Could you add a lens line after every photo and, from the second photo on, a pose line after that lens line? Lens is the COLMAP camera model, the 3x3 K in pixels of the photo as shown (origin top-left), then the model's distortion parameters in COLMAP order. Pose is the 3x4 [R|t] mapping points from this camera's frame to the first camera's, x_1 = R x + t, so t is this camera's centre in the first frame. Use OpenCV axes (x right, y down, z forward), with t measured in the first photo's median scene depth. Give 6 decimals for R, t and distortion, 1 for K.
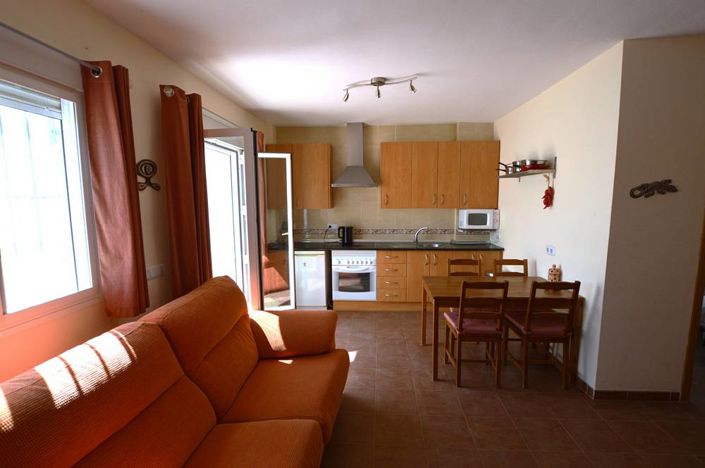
lens RADIAL K [[339.3, 0, 353.2], [0, 339.3, 243.0], [0, 0, 1]] dist [-0.005924, -0.001244]
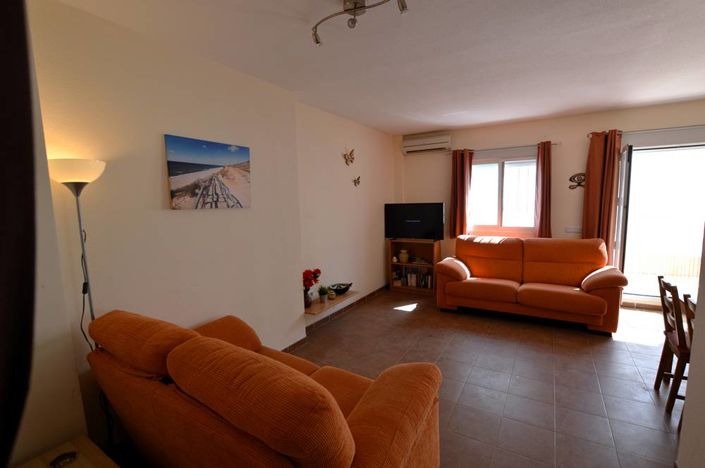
lens RADIAL K [[322.5, 0, 352.4], [0, 322.5, 233.4], [0, 0, 1]] dist [-0.015540, 0.000004]
pose [[-0.443836, 0.112382, -0.889033, 1.257966], [-0.086478, 0.982103, 0.167319, -0.070207], [0.891925, 0.151144, -0.426174, 0.478205]]
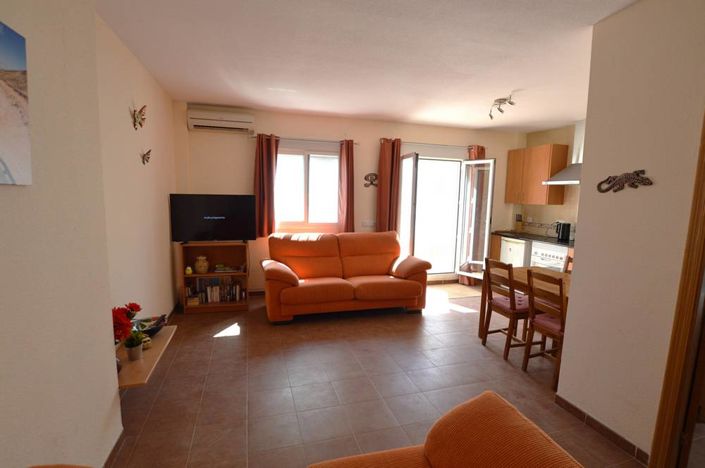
lens RADIAL K [[340.7, 0, 348.6], [0, 340.7, 235.2], [0, 0, 1]] dist [-0.020521, 0.001542]
pose [[0.351652, 0.125325, -0.927704, 1.079787], [-0.144759, 0.986358, 0.078377, 0.003699], [0.924870, 0.106732, 0.364997, 0.053362]]
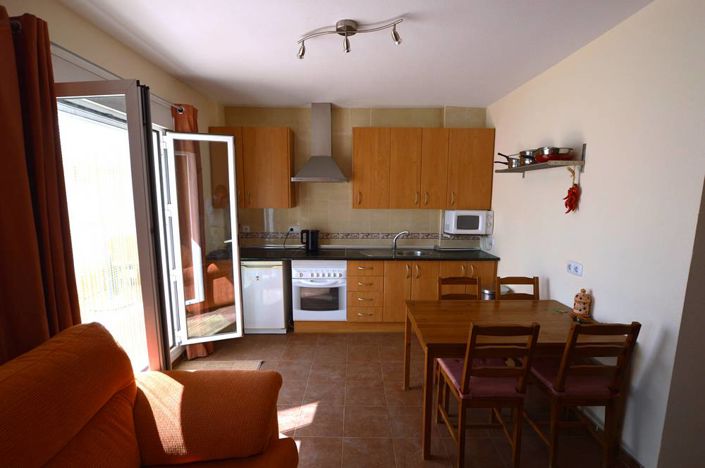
lens RADIAL K [[322.5, 0, 352.2], [0, 322.5, 239.8], [0, 0, 1]] dist [-0.015540, 0.000004]
pose [[0.997440, 0.002201, 0.071476, 0.037007], [-0.002697, 0.999973, 0.006839, -0.046155], [-0.071459, -0.007014, 0.997419, 0.326786]]
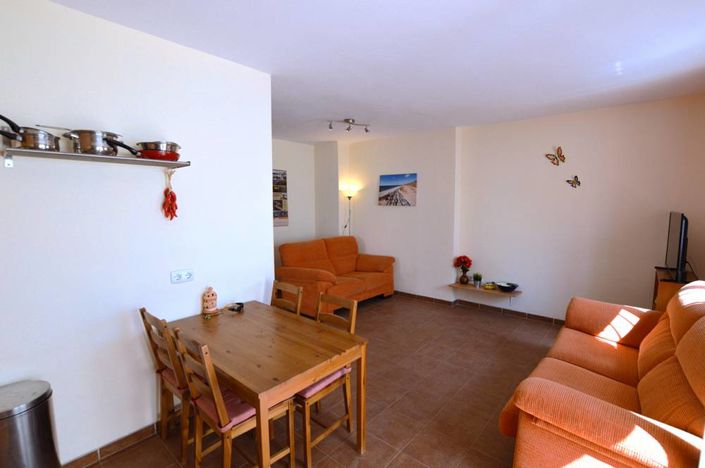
lens RADIAL K [[322.5, 0, 356.2], [0, 322.5, 237.1], [0, 0, 1]] dist [-0.015540, 0.000004]
pose [[-0.808477, -0.055617, 0.585894, -0.117490], [0.082166, 0.975108, 0.205944, -0.173051], [-0.582764, 0.214642, -0.783783, 1.312818]]
